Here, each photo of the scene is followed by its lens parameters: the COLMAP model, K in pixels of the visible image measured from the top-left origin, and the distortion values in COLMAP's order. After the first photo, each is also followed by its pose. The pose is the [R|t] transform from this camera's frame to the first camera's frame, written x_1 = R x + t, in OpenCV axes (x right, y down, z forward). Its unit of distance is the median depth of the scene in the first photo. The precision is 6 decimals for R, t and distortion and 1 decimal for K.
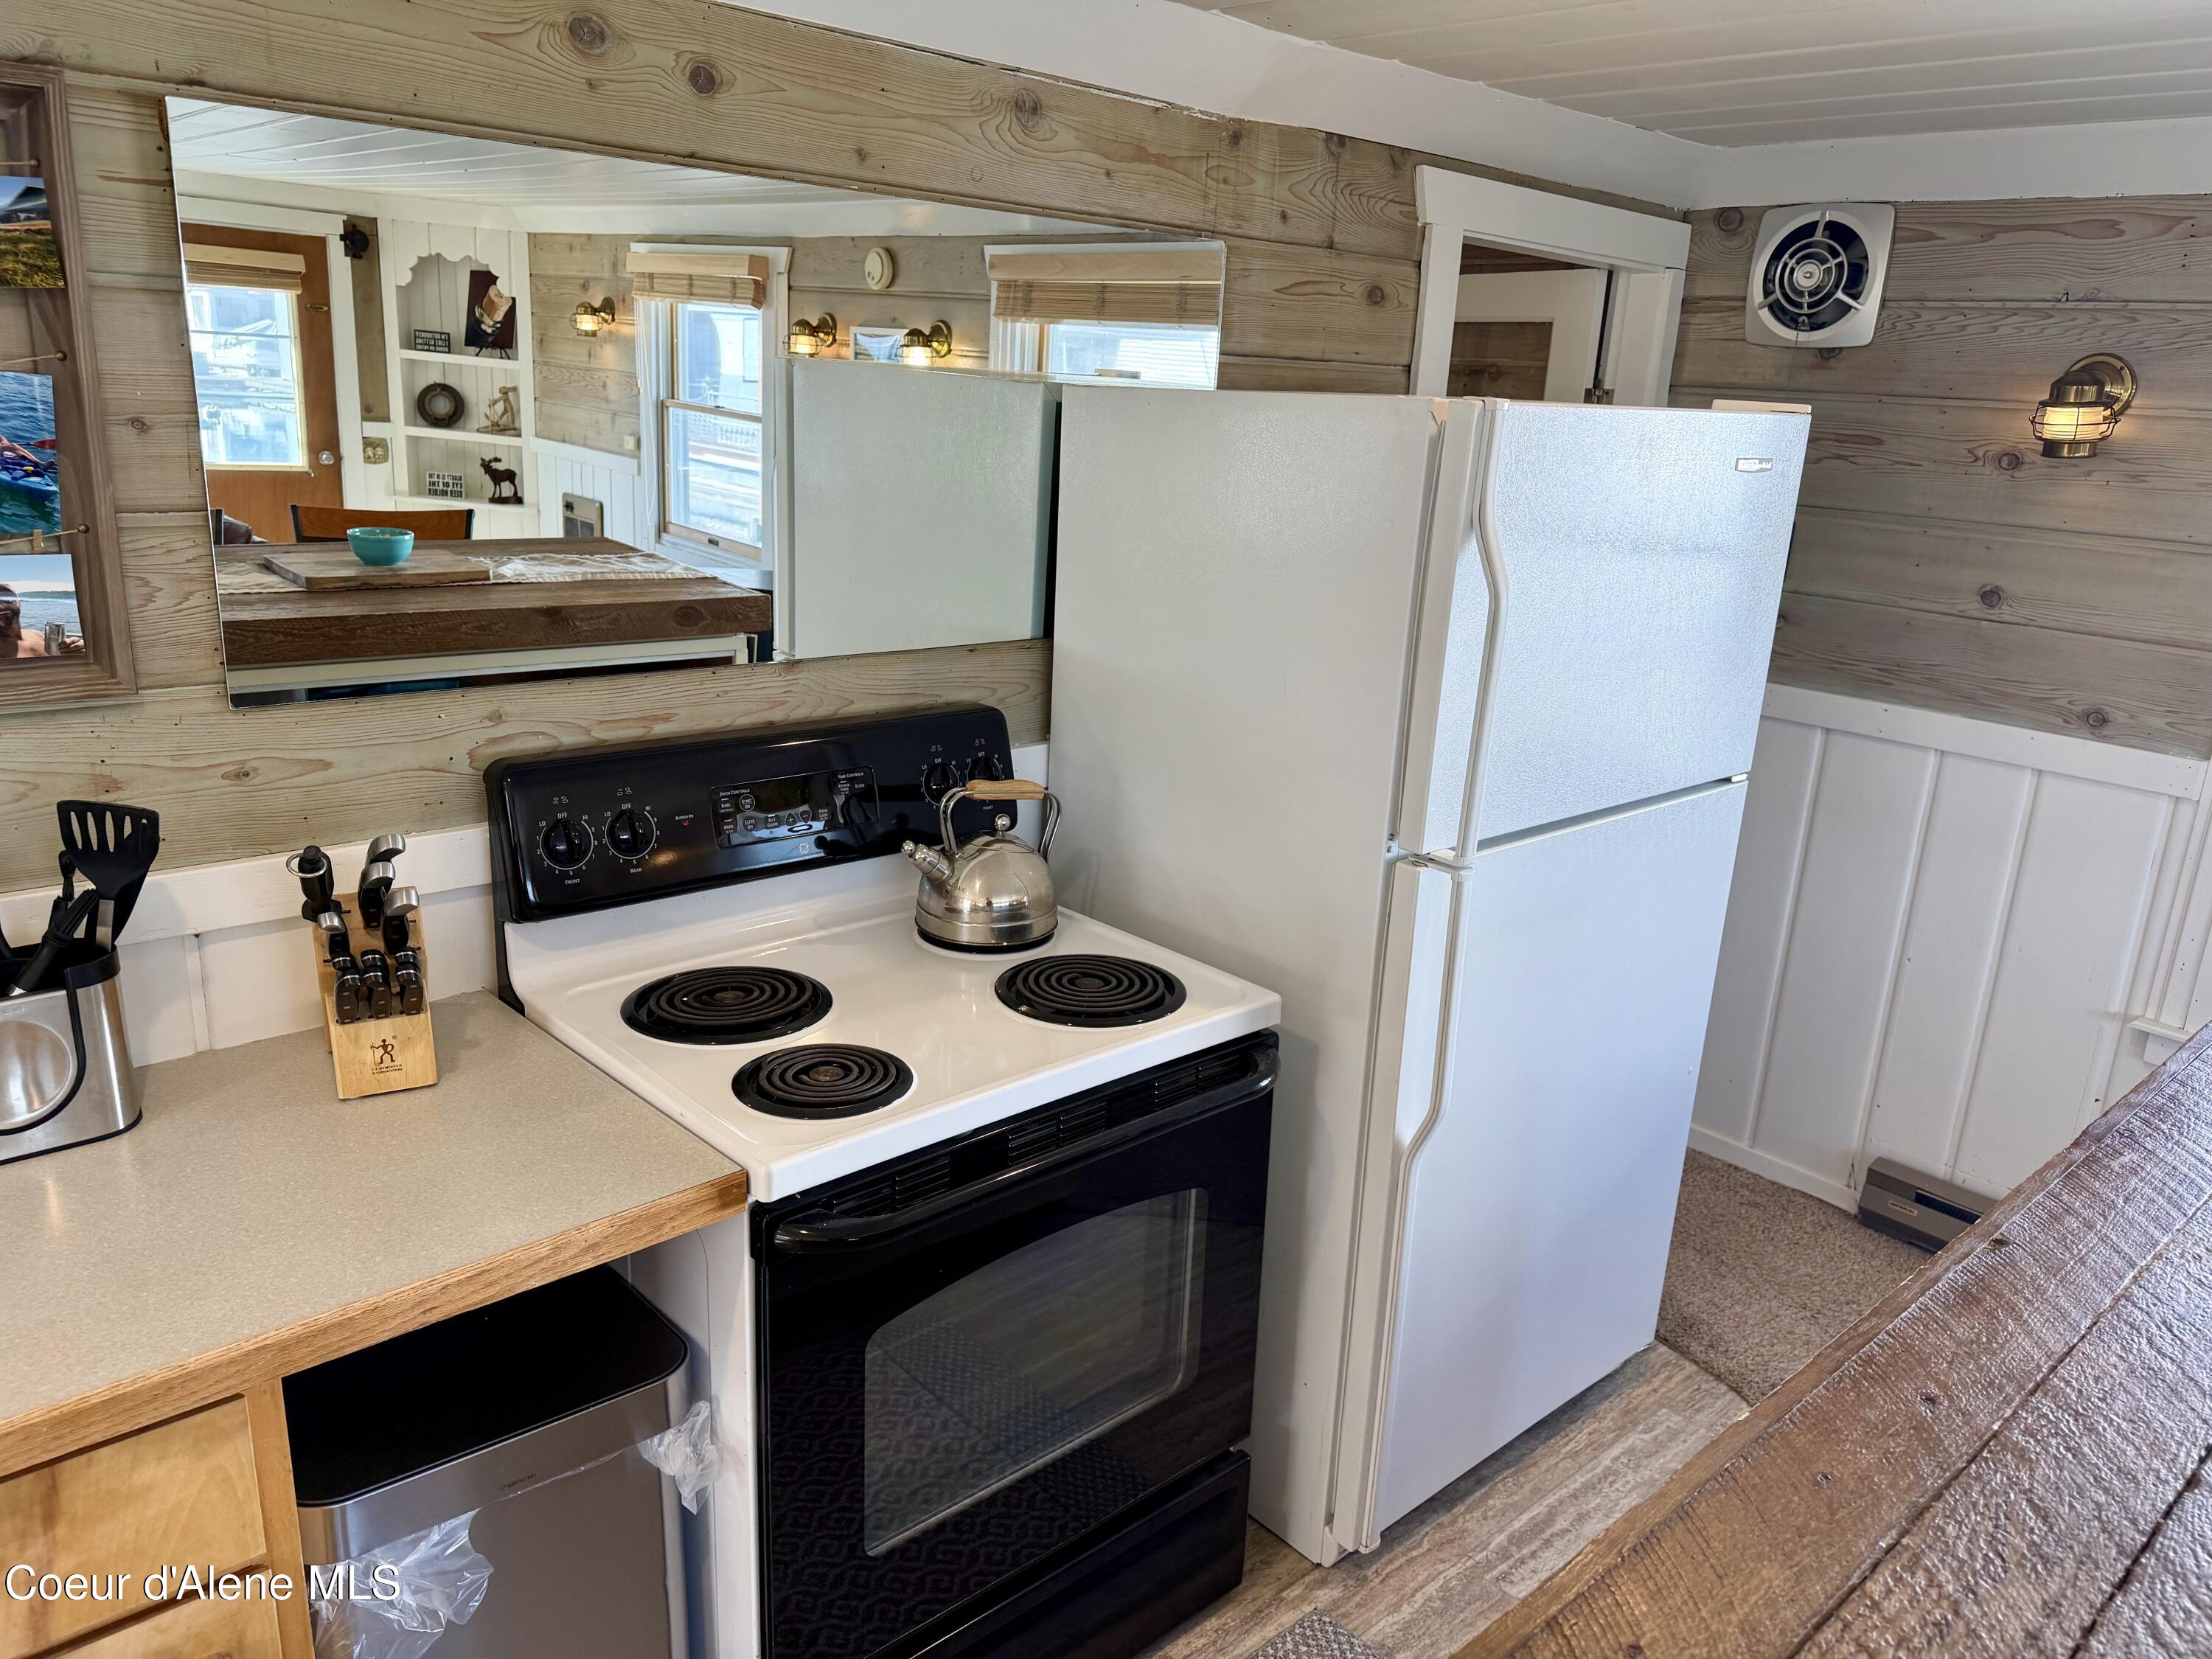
lens RADIAL K [[1558.6, 0, 1106.0], [0, 1558.6, 829.5], [0, 0, 1]] dist [0.065389, -0.081139]
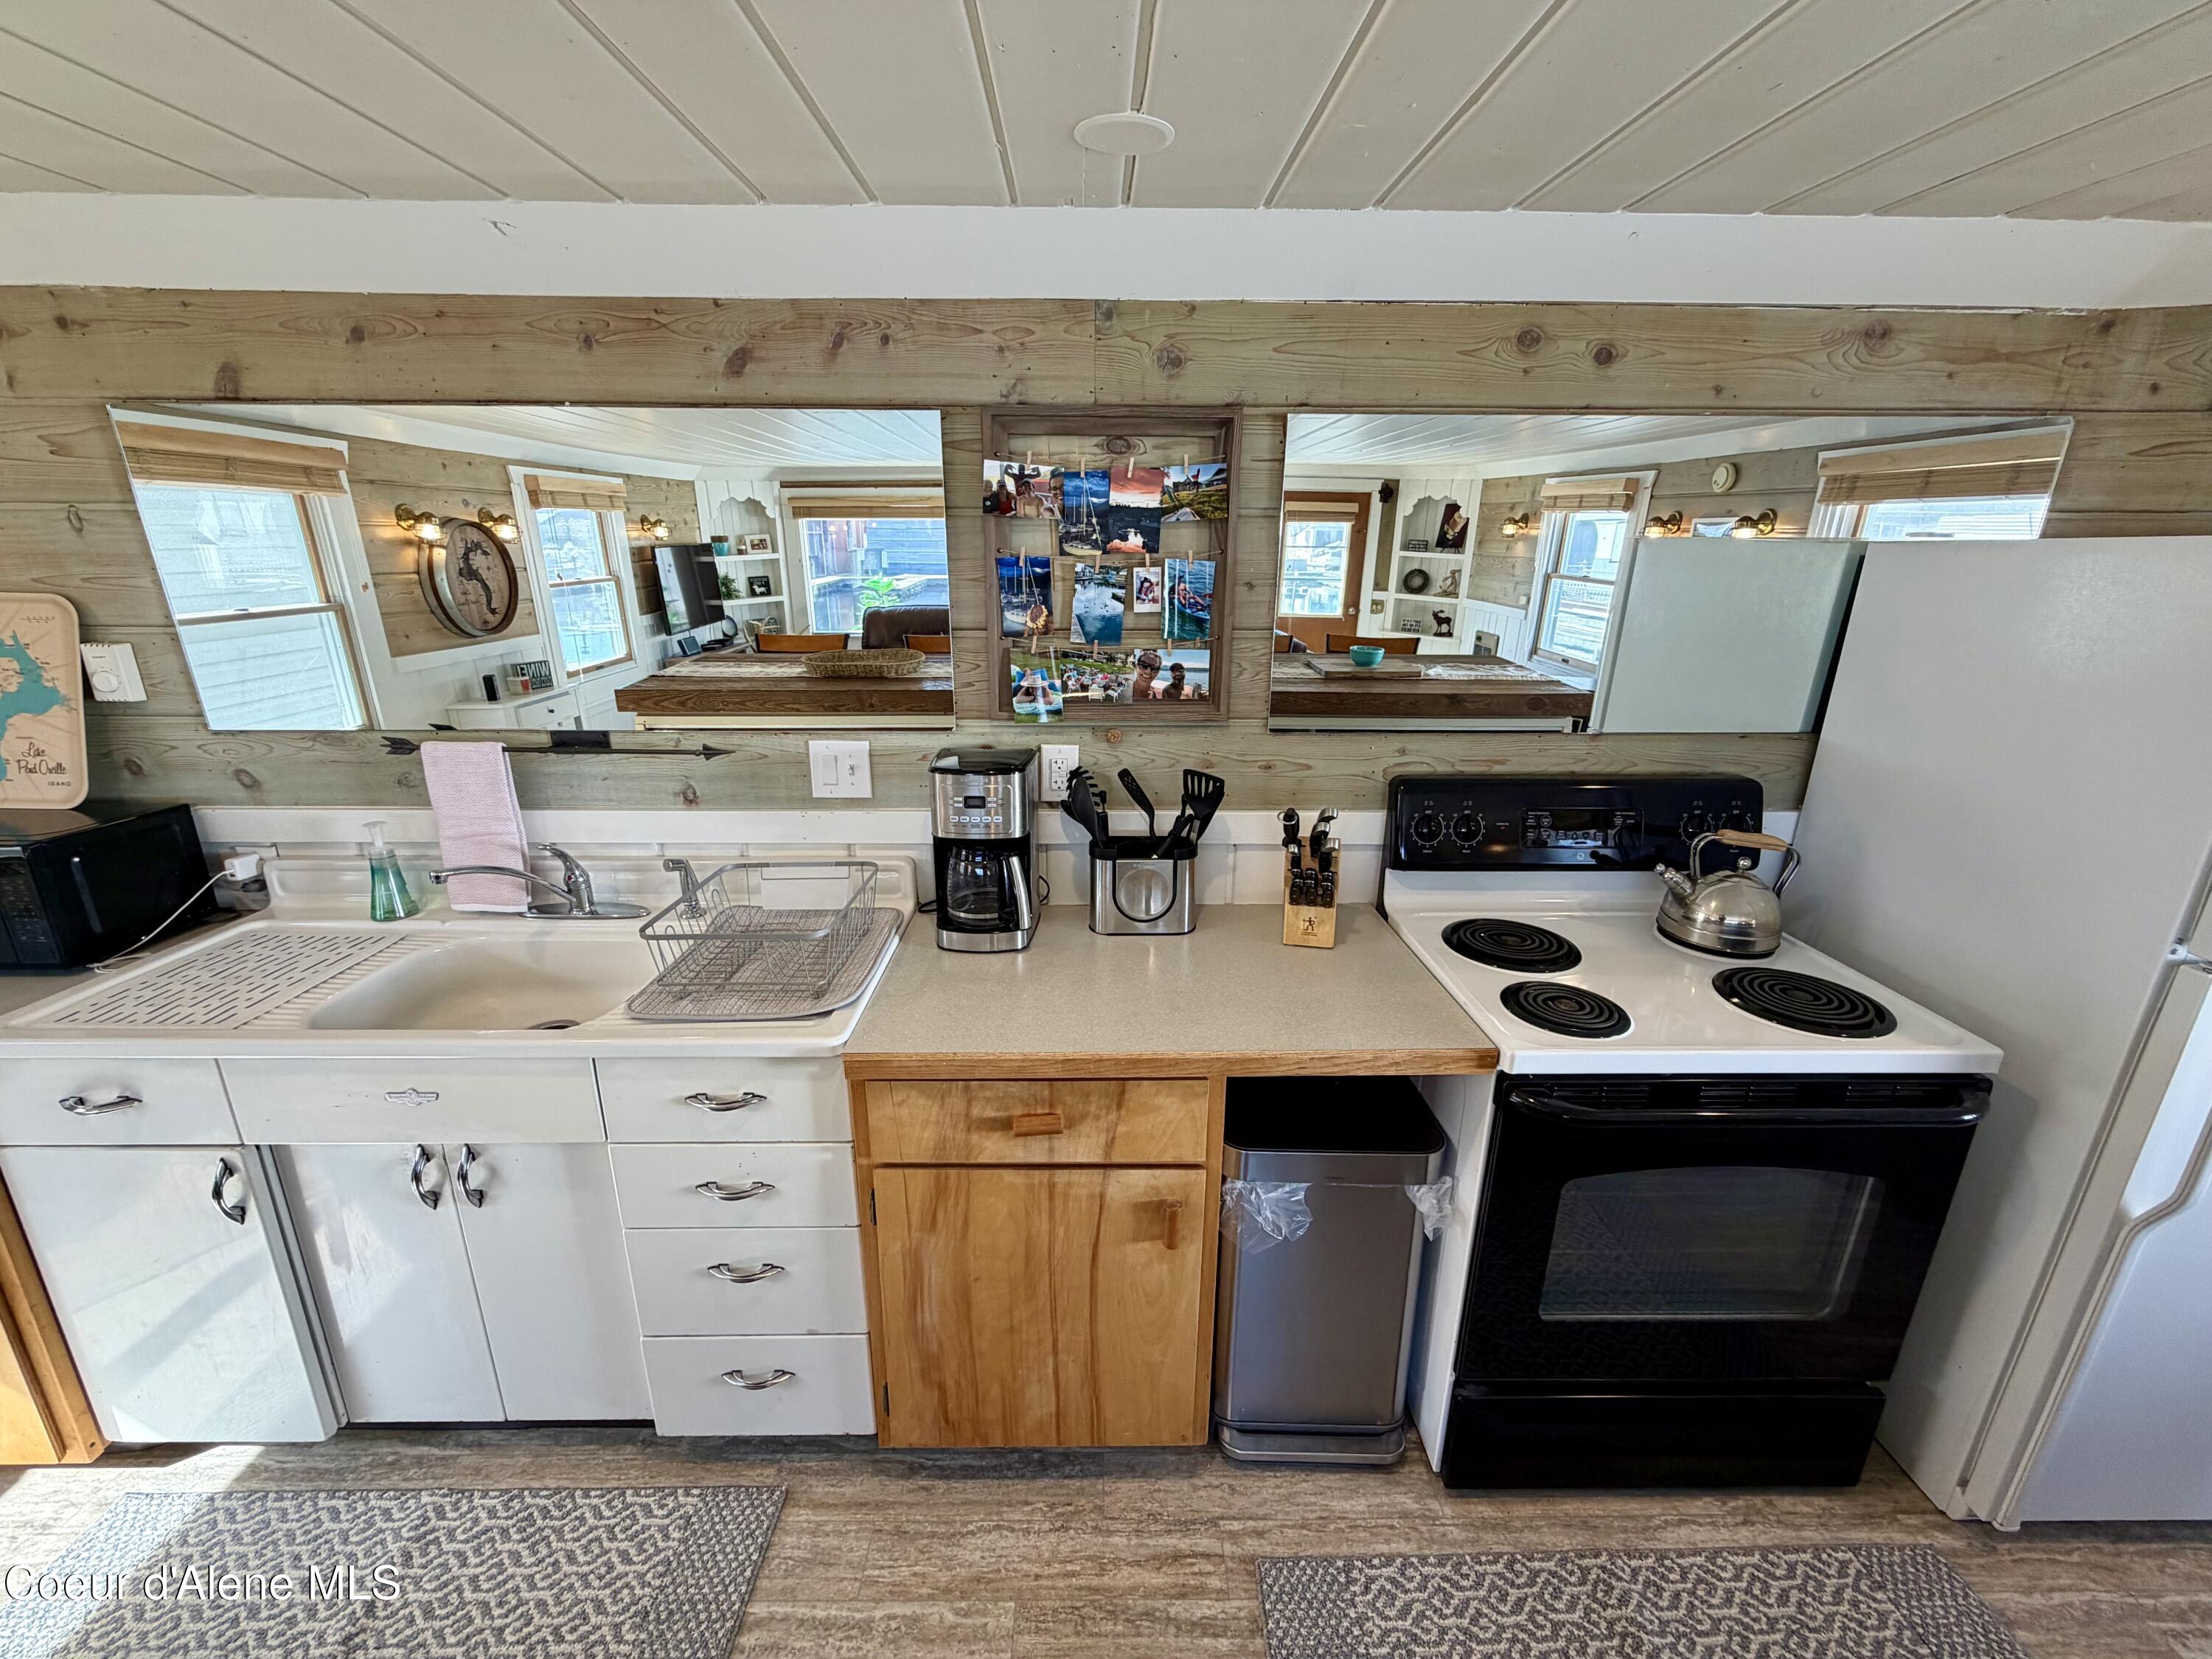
lens RADIAL K [[883.2, 0, 1094.3], [0, 883.2, 829.5], [0, 0, 1]] dist [0.000025, -0.000158]
pose [[0.745693, 0.157121, -0.647499, 0.005136], [-0.151163, 0.986352, 0.065259, 0.001624], [0.648916, 0.049214, 0.759267, 0.033547]]
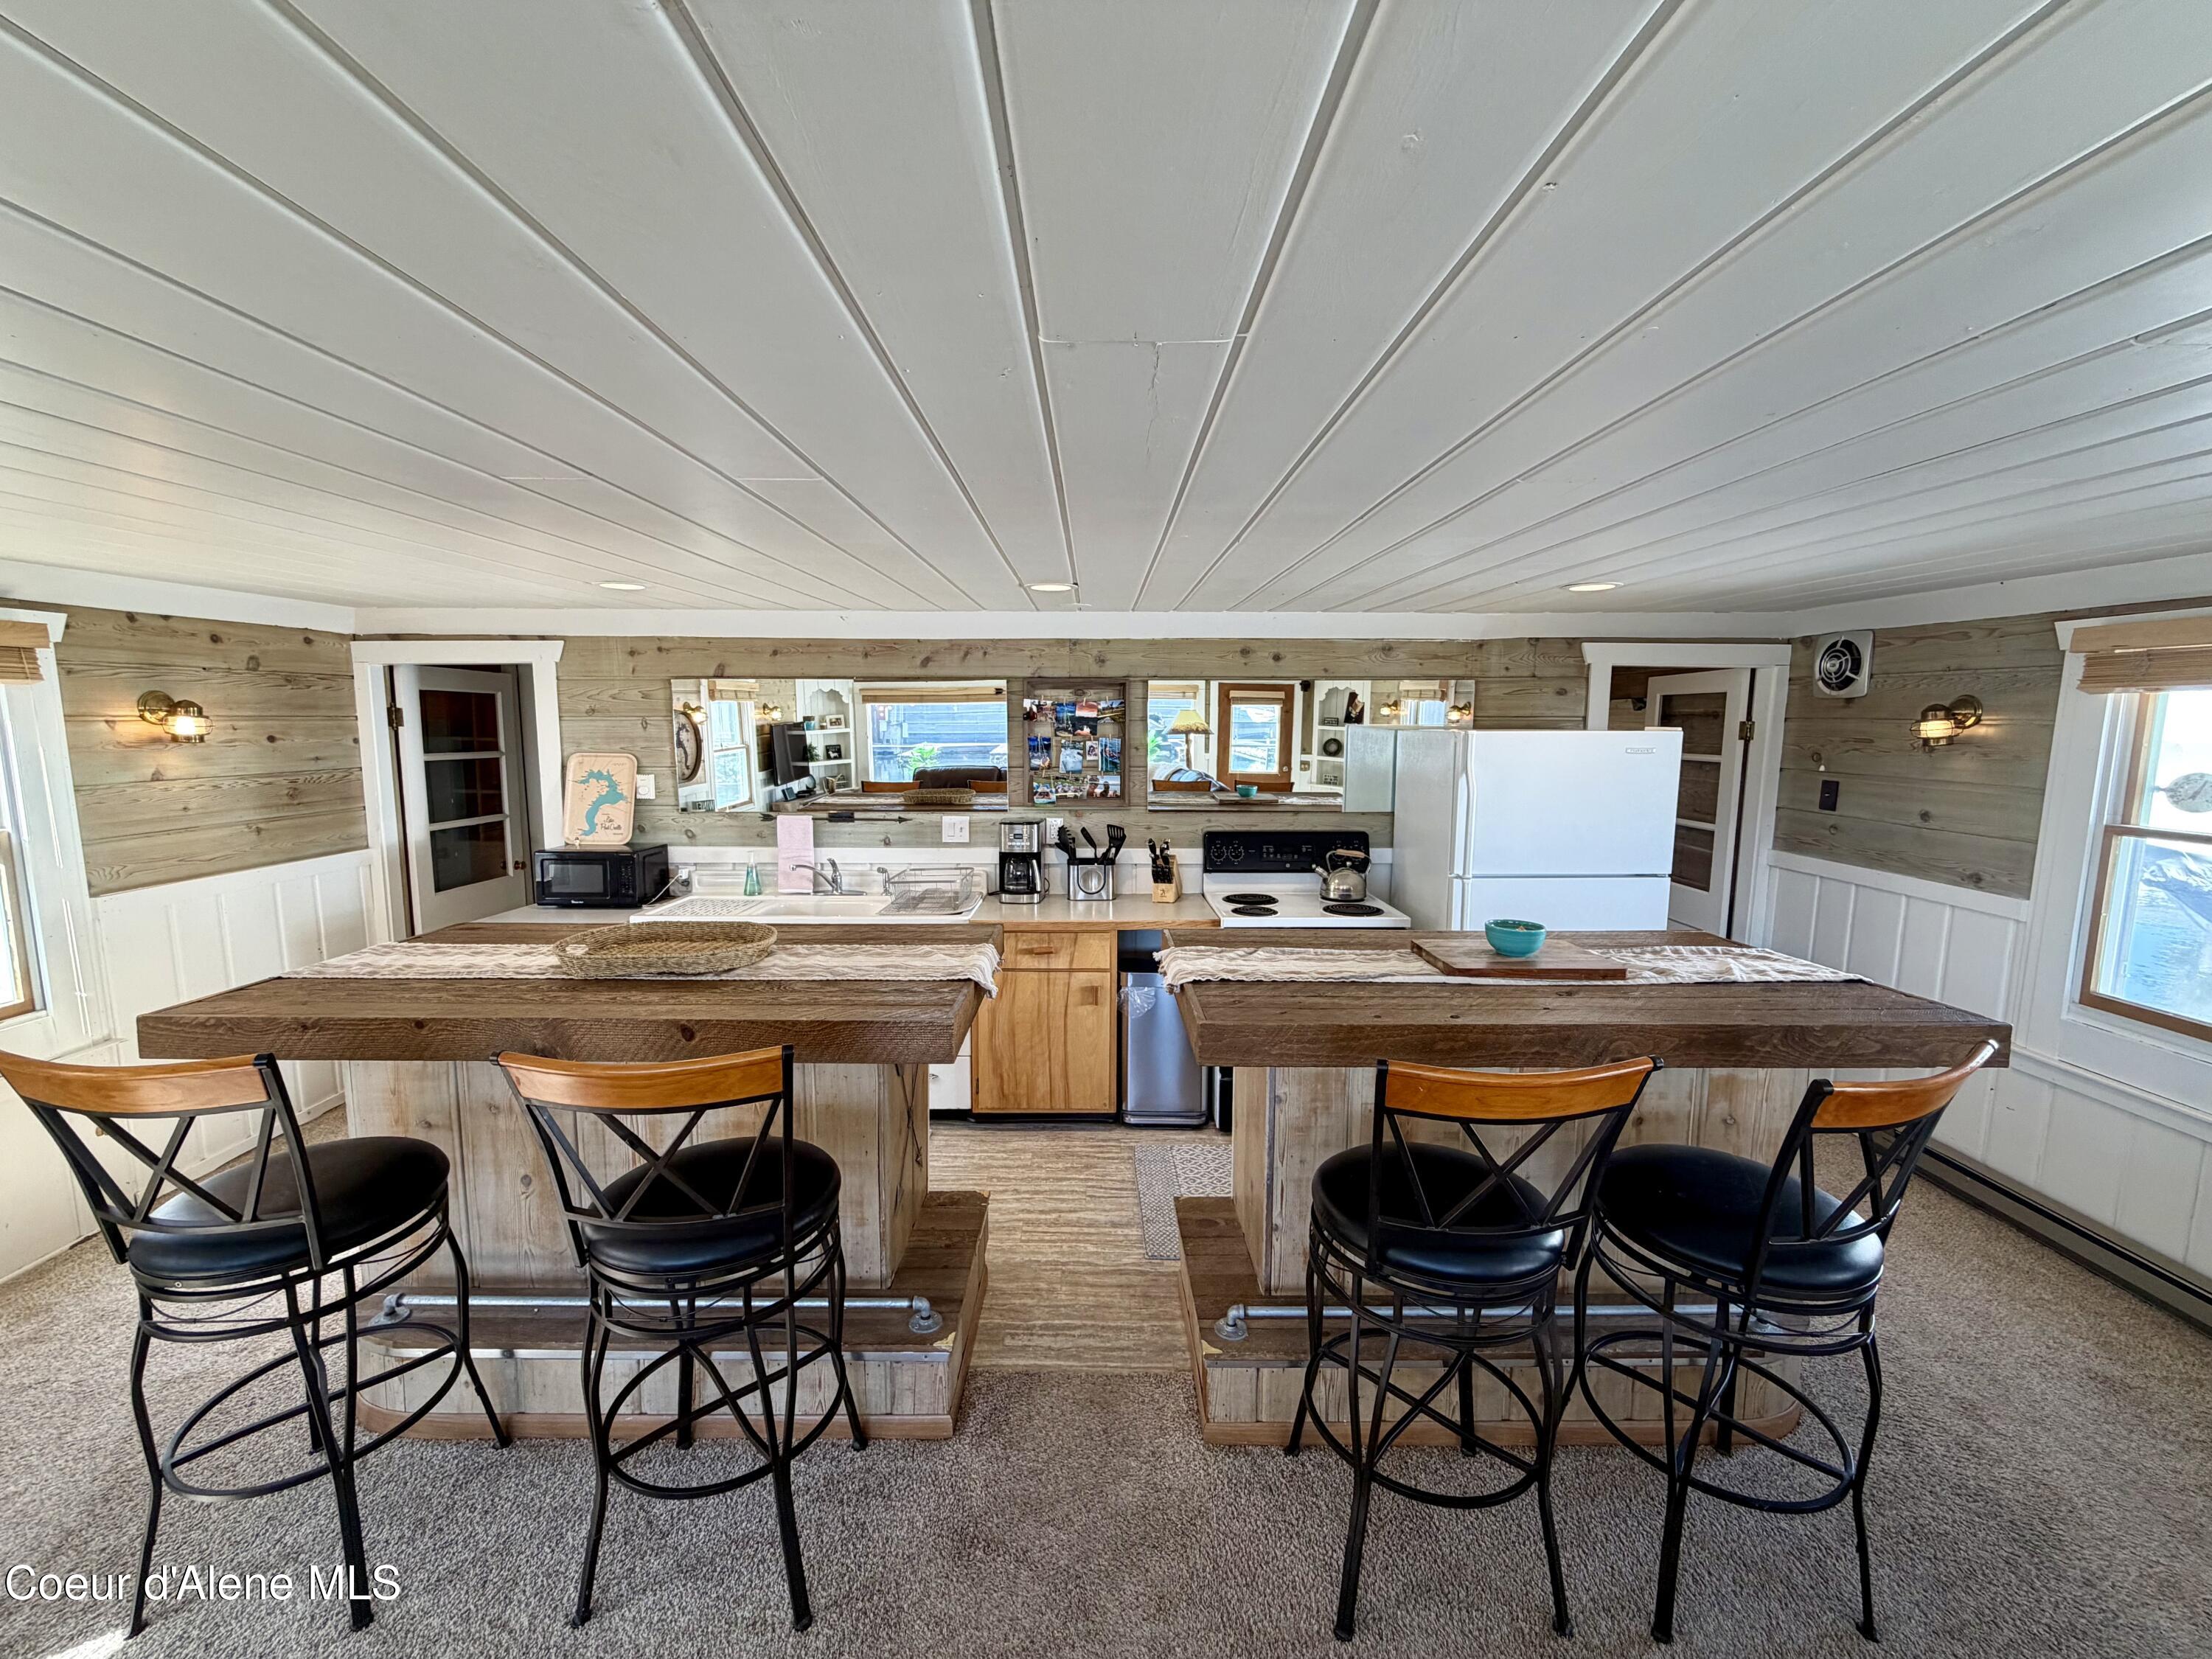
lens RADIAL K [[870.1, 0, 1090.7], [0, 870.1, 827.4], [0, 0, 1]] dist [-0.001405, 0.000209]
pose [[0.737402, 0.034467, -0.674574, 0.737182], [-0.150389, 0.982006, -0.114220, 0.203781], [0.658500, 0.185675, 0.729317, -0.656724]]
